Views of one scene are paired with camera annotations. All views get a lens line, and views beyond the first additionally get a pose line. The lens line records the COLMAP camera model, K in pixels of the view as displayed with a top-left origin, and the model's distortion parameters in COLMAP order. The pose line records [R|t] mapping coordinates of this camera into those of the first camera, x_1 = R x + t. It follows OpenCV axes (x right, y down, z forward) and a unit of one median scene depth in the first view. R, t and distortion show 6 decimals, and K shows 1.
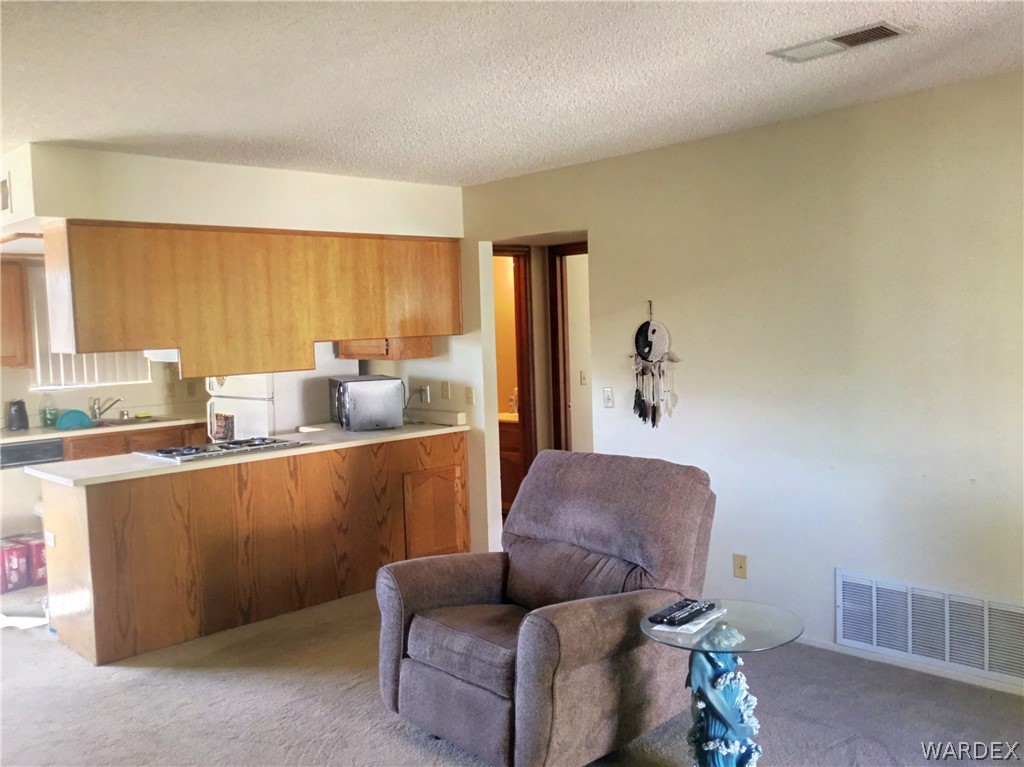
lens RADIAL K [[913.3, 0, 515.1], [0, 913.3, 388.4], [0, 0, 1]] dist [0.134790, -0.240586]
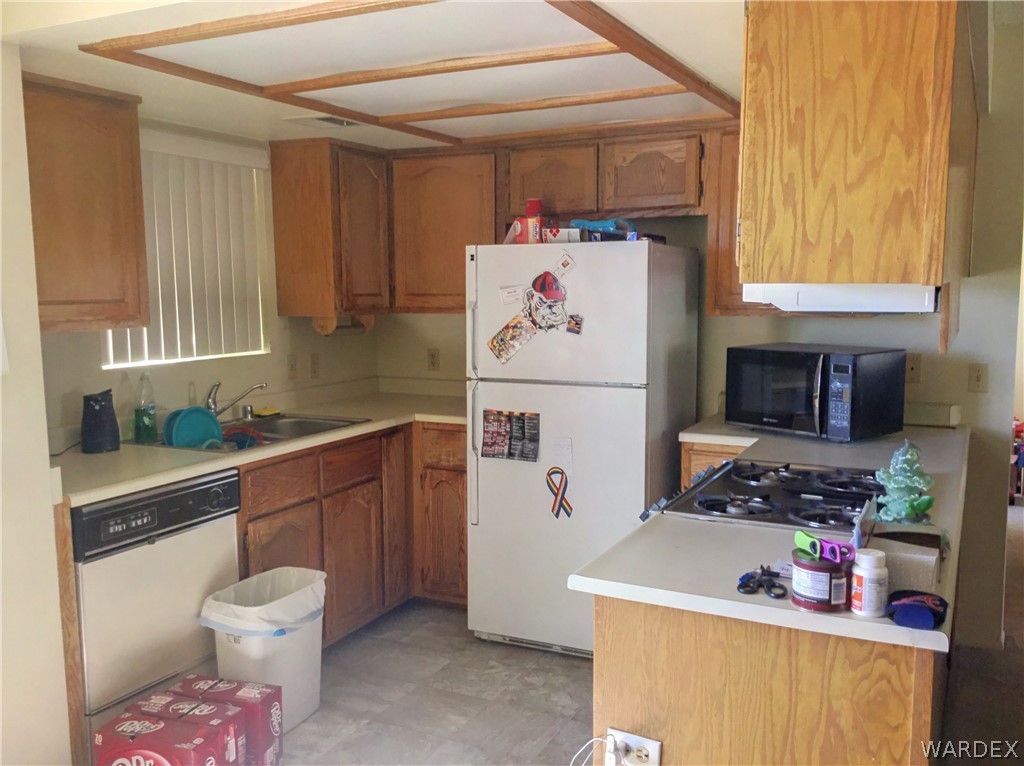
lens RADIAL K [[913.3, 0, 515.1], [0, 913.3, 387.9], [0, 0, 1]] dist [0.134790, -0.240586]
pose [[0.943507, -0.012175, 0.331128, -0.640490], [-0.000028, 0.999322, 0.036825, -0.009771], [-0.331352, -0.034754, 0.942867, 0.605605]]
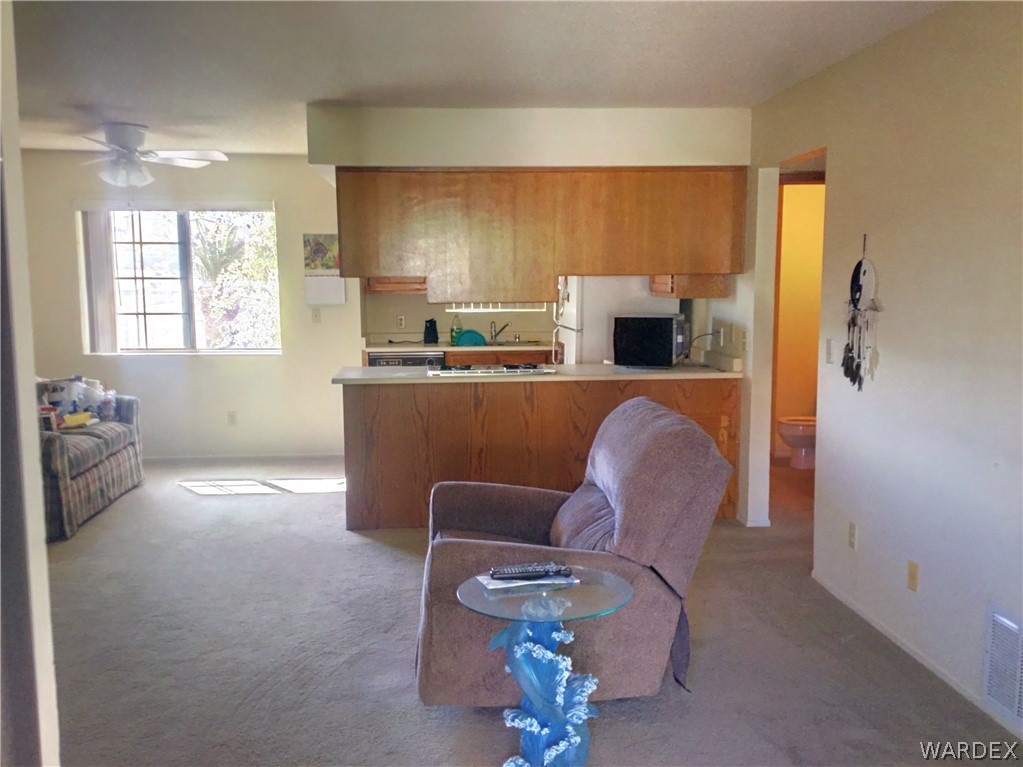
lens RADIAL K [[912.4, 0, 514.6], [0, 912.4, 388.4], [0, 0, 1]] dist [0.134790, -0.240586]
pose [[0.780631, 0.105743, -0.615982, 0.398963], [-0.067003, 0.994063, 0.085734, -0.009365], [0.621390, -0.025654, 0.783081, 0.154308]]
